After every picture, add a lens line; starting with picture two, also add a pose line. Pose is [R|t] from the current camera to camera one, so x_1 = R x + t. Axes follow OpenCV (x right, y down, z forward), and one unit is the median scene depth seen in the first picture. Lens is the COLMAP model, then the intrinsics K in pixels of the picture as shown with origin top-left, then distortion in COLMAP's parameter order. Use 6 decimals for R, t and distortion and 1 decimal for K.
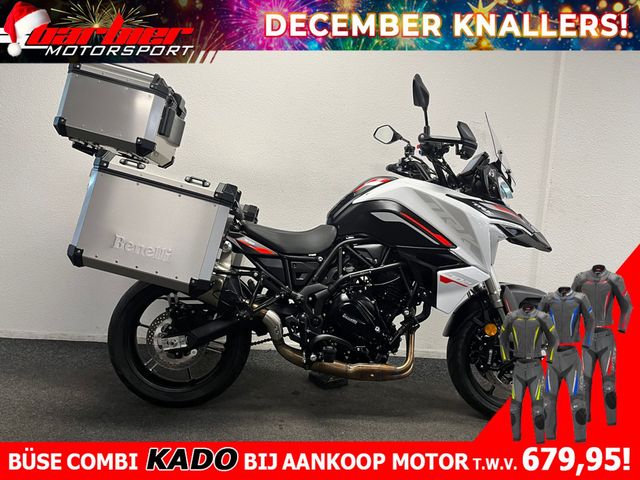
lens RADIAL K [[477.4, 0, 320.0], [0, 477.4, 240.0], [0, 0, 1]] dist [0.050498, -0.087605]
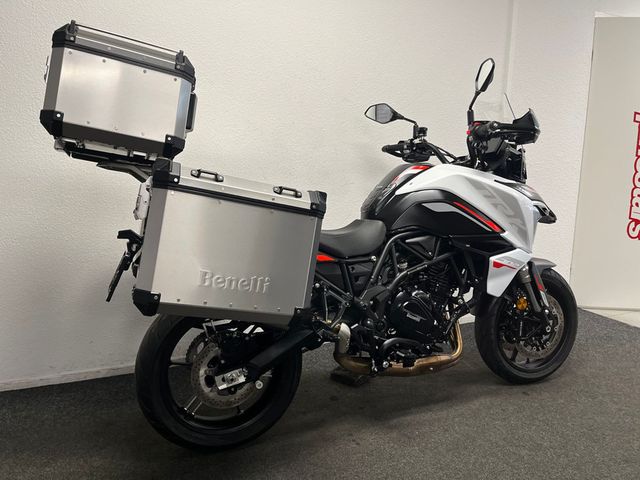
lens RADIAL K [[477.4, 0, 320.0], [0, 477.4, 240.0], [0, 0, 1]] dist [0.050498, -0.087605]
pose [[0.938737, -0.110781, 0.326345, -0.408465], [0.082082, 0.991547, 0.100481, -0.100146], [-0.334718, -0.067538, 0.939895, 0.172748]]
